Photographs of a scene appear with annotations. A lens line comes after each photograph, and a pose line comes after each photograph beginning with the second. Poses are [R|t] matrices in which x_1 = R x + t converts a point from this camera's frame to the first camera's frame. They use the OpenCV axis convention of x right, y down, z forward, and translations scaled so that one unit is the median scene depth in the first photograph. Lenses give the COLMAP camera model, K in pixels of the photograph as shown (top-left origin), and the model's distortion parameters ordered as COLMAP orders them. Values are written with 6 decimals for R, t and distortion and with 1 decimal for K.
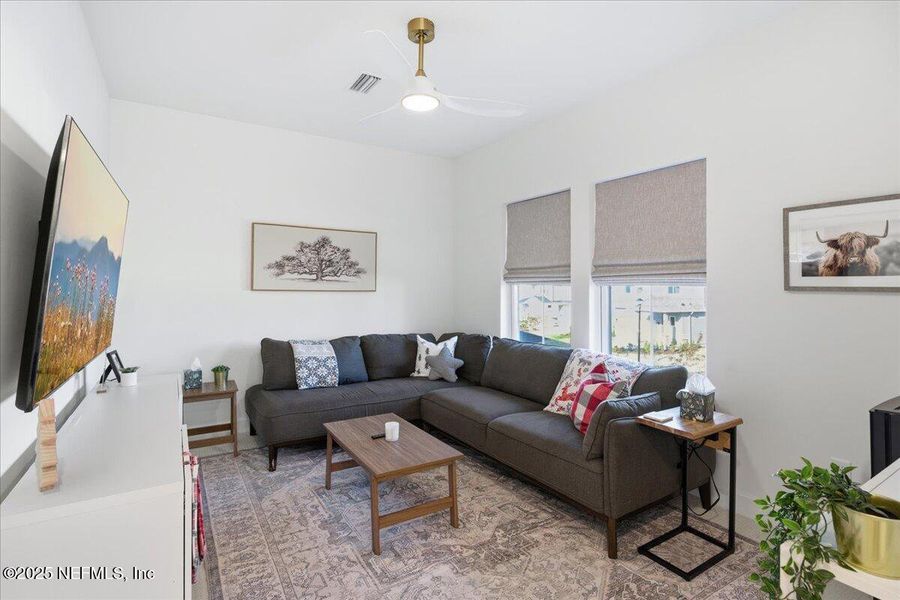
lens RADIAL K [[412.2, 0, 440.1], [0, 412.2, 293.0], [0, 0, 1]] dist [-0.004199, -0.000041]
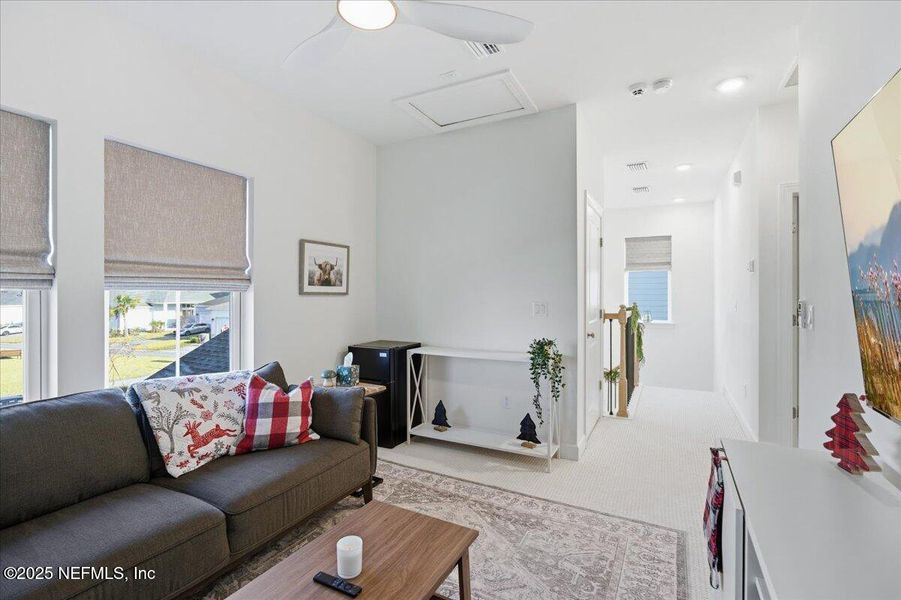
lens RADIAL K [[412.7, 0, 440.6], [0, 412.7, 293.0], [0, 0, 1]] dist [-0.004199, -0.000041]
pose [[-0.462523, -0.006398, 0.886584, -0.761268], [0.007159, 0.999914, 0.010951, -0.026007], [-0.886578, 0.011412, -0.462438, 1.319815]]
